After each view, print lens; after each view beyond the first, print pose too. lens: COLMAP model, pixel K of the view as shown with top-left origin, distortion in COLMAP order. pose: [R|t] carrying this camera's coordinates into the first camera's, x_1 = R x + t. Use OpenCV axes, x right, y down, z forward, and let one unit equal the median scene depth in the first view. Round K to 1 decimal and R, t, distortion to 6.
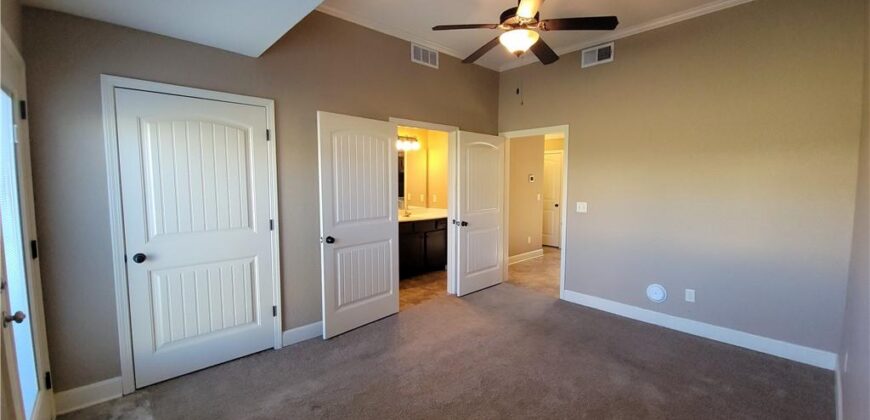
lens RADIAL K [[353.5, 0, 436.4], [0, 353.5, 203.3], [0, 0, 1]] dist [0.000789, 0.000794]
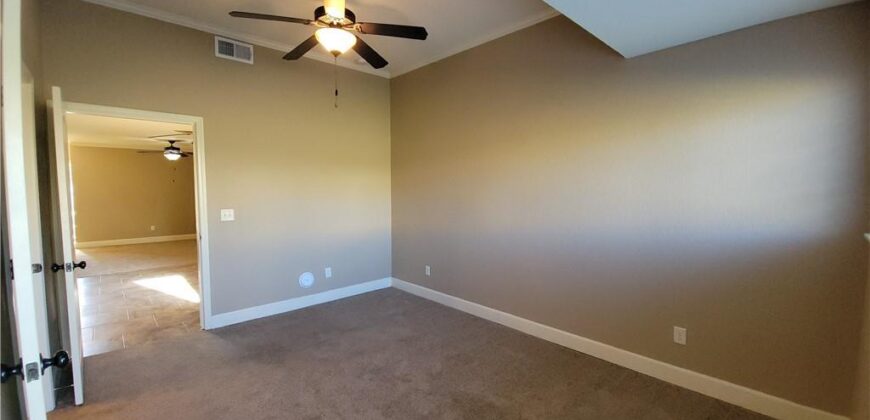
lens RADIAL K [[353.5, 0, 433.5], [0, 353.5, 209.6], [0, 0, 1]] dist [0.000789, 0.000794]
pose [[0.010541, -0.073085, 0.997270, -0.487818], [0.065132, 0.995258, 0.072249, -0.035809], [-0.997821, 0.064192, 0.015251, 0.486804]]
